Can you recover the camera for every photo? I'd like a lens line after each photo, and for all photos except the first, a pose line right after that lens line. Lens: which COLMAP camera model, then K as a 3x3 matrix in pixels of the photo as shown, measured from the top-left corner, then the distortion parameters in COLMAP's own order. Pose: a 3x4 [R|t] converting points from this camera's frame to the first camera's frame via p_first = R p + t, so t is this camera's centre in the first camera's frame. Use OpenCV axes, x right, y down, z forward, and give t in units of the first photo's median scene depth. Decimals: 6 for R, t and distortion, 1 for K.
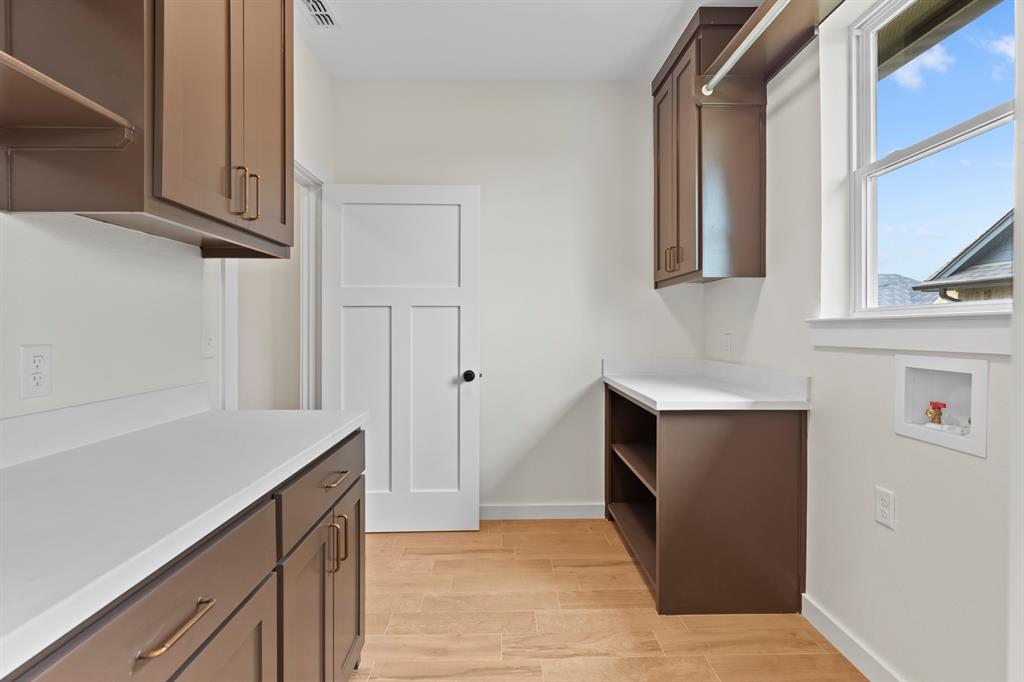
lens RADIAL K [[483.2, 0, 509.2], [0, 483.2, 327.5], [0, 0, 1]] dist [0.000782, 0.000121]
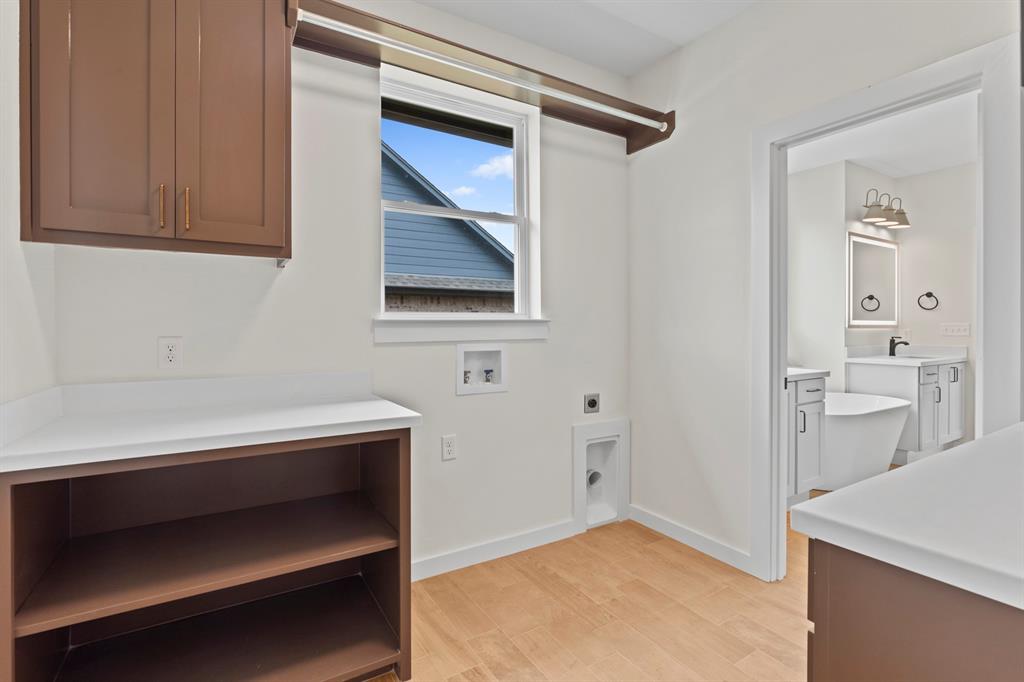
lens RADIAL K [[483.2, 0, 509.2], [0, 483.2, 327.5], [0, 0, 1]] dist [0.000782, 0.000121]
pose [[-0.505520, -0.002443, 0.862812, -0.611245], [-0.002462, 0.999996, 0.001388, 0.000007], [-0.862812, -0.001423, -0.505524, 1.625721]]
